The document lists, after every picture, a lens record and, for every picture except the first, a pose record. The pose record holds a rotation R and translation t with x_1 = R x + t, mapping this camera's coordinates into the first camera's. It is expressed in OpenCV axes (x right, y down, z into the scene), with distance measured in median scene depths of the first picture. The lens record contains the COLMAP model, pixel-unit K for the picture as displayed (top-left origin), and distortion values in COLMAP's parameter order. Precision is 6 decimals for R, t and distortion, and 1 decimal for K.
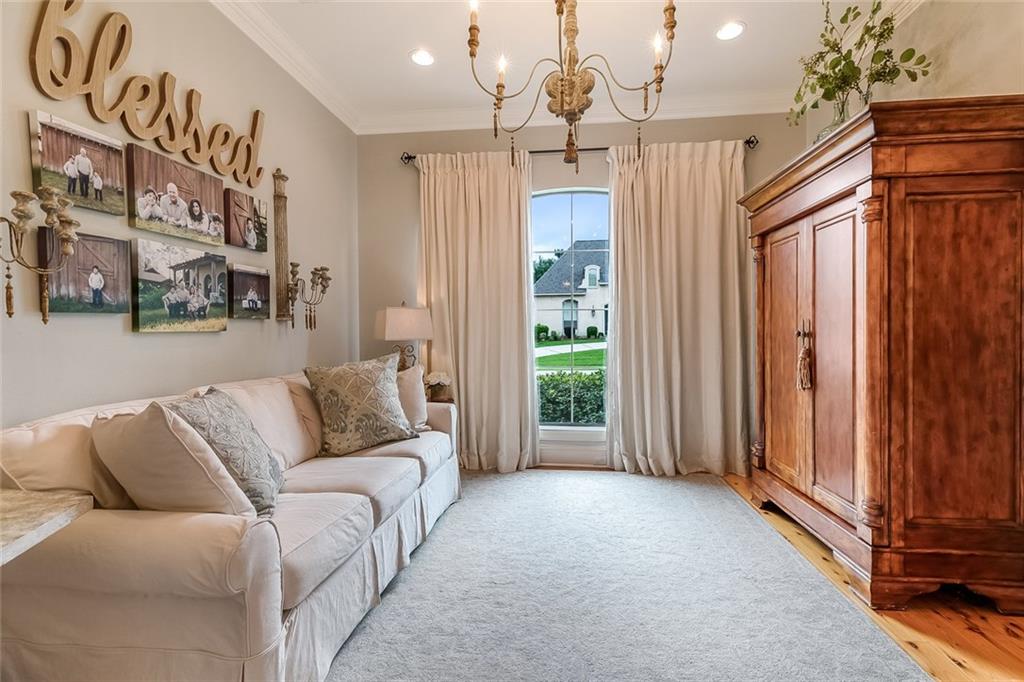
lens RADIAL K [[465.6, 0, 511.6], [0, 465.6, 339.7], [0, 0, 1]] dist [0.007889, 0.000070]
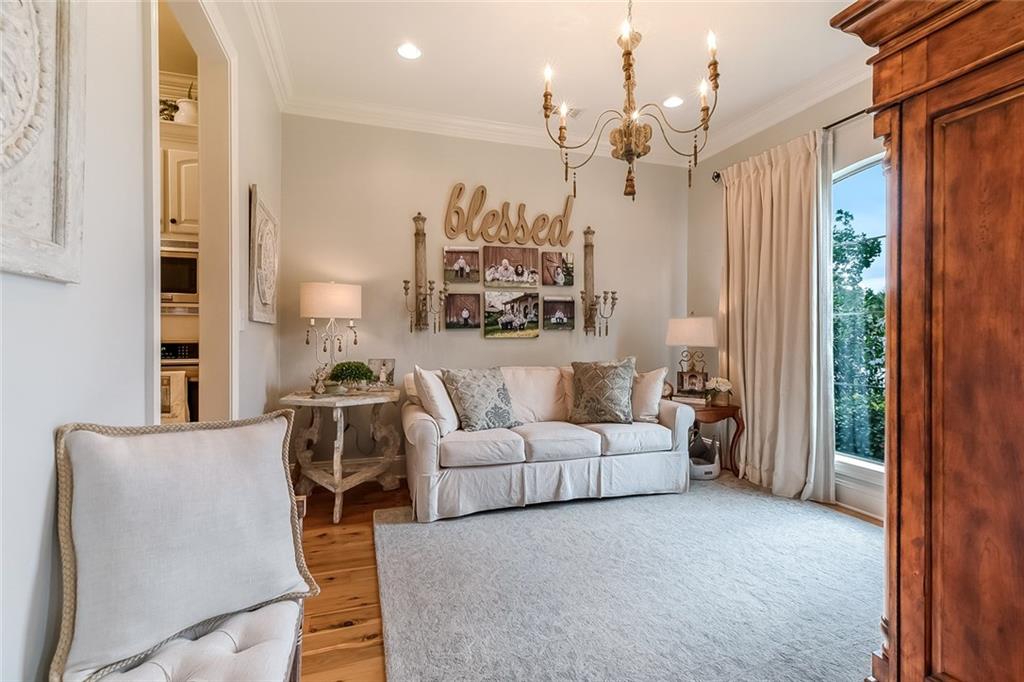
lens RADIAL K [[465.6, 0, 508.4], [0, 465.6, 337.4], [0, 0, 1]] dist [0.007889, 0.000070]
pose [[0.414889, 0.008392, -0.909833, 1.006503], [-0.023470, 0.999723, -0.001482, -0.014652], [0.909569, 0.021969, 0.414971, 0.232296]]
